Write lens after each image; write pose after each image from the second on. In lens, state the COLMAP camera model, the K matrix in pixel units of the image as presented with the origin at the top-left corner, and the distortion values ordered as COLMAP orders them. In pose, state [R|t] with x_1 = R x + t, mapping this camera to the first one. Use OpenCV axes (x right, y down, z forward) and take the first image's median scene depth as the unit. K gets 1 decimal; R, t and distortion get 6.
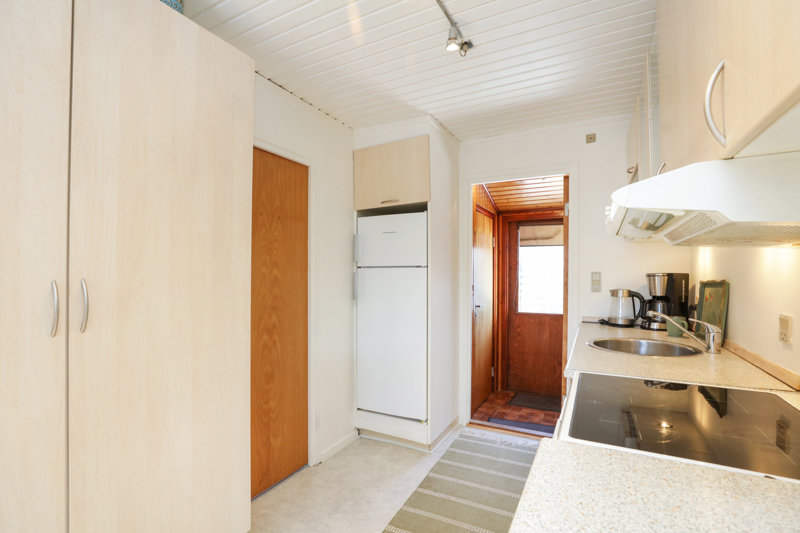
lens RADIAL K [[367.5, 0, 398.2], [0, 367.5, 276.9], [0, 0, 1]] dist [-0.001381, -0.000040]
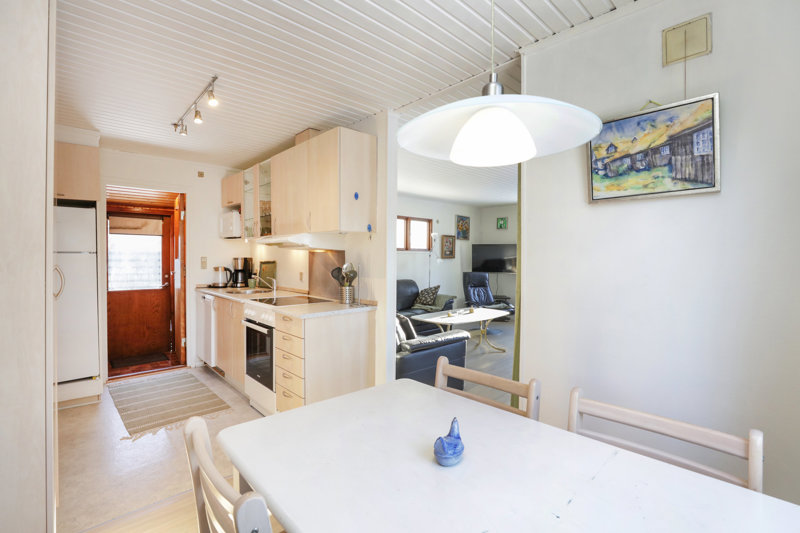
lens RADIAL K [[379.2, 0, 398.9], [0, 379.2, 260.9], [0, 0, 1]] dist [-0.024300, 0.001084]
pose [[0.320963, -0.006002, 0.947073, -0.812816], [0.004236, 0.999979, 0.004901, 0.000626], [-0.947082, 0.002438, 0.320982, -0.381364]]
